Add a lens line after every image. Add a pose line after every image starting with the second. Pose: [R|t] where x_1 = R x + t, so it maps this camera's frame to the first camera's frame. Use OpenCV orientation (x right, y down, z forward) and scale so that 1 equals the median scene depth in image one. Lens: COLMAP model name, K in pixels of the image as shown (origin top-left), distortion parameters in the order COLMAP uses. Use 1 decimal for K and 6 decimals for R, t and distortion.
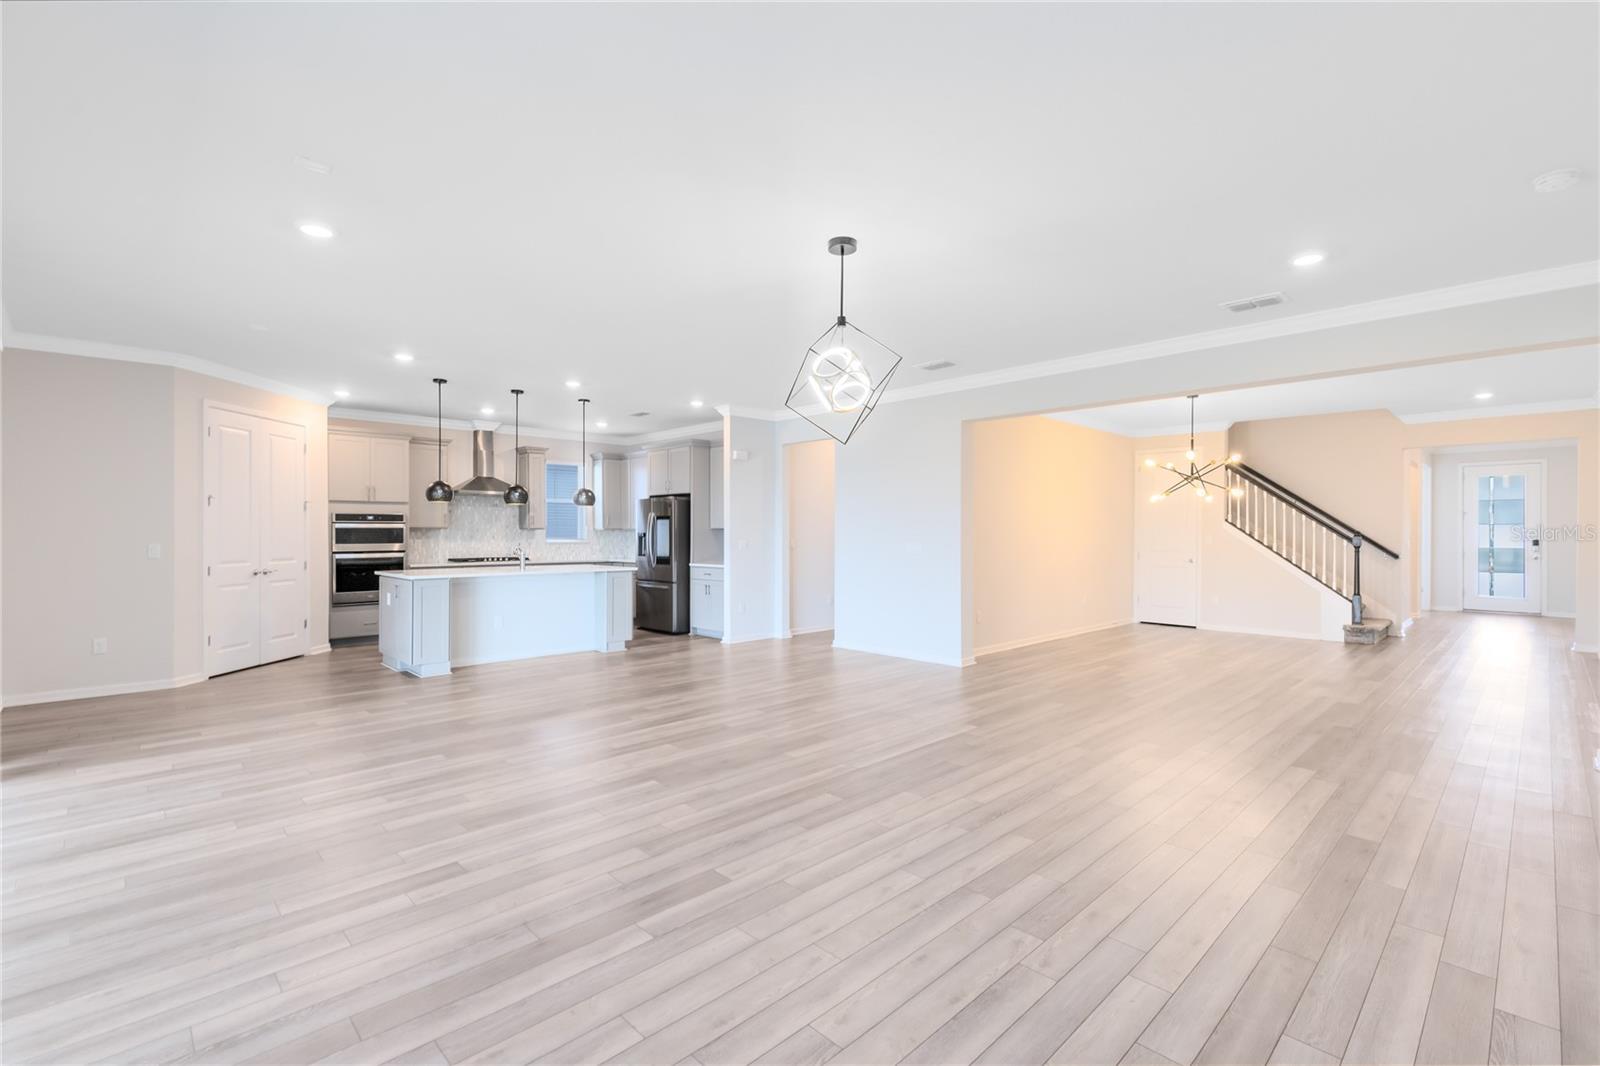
lens RADIAL K [[726.9, 0, 805.3], [0, 726.9, 533.8], [0, 0, 1]] dist [0.001149, 0.002100]
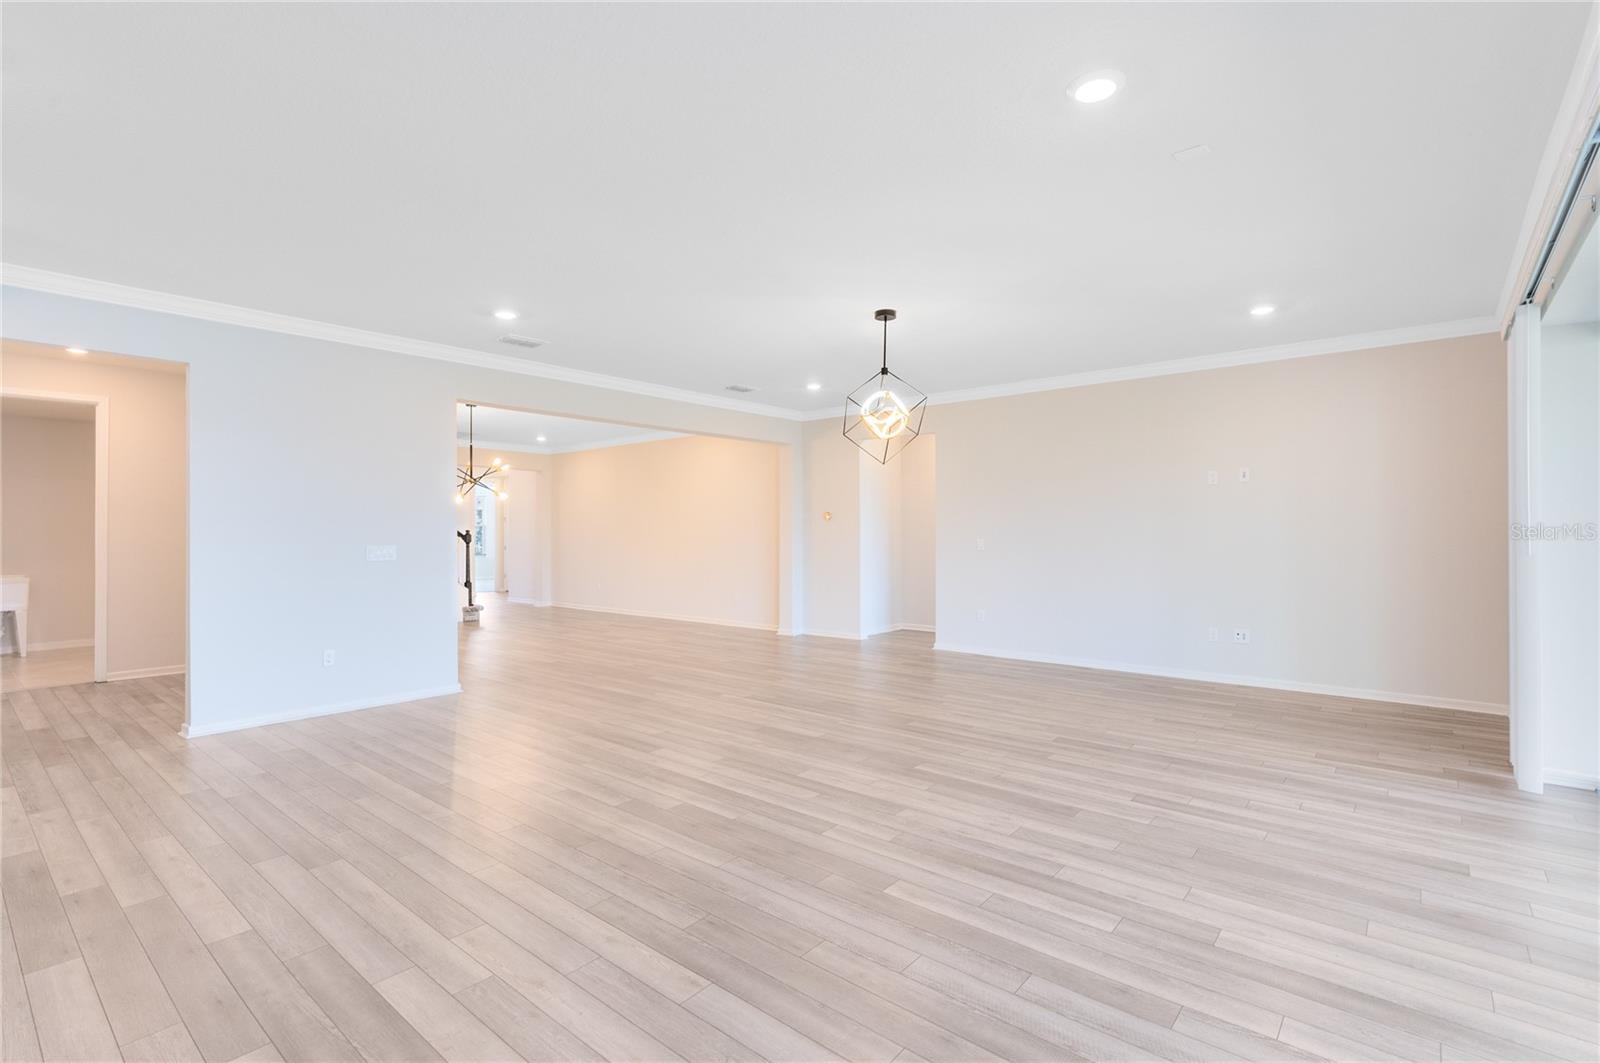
lens RADIAL K [[726.9, 0, 816.1], [0, 726.9, 531.7], [0, 0, 1]] dist [0.001149, 0.002100]
pose [[-0.108815, -0.001594, 0.994061, -1.093762], [0.002793, 0.999994, 0.001910, -0.003996], [-0.994058, 0.002984, -0.108810, 1.107731]]
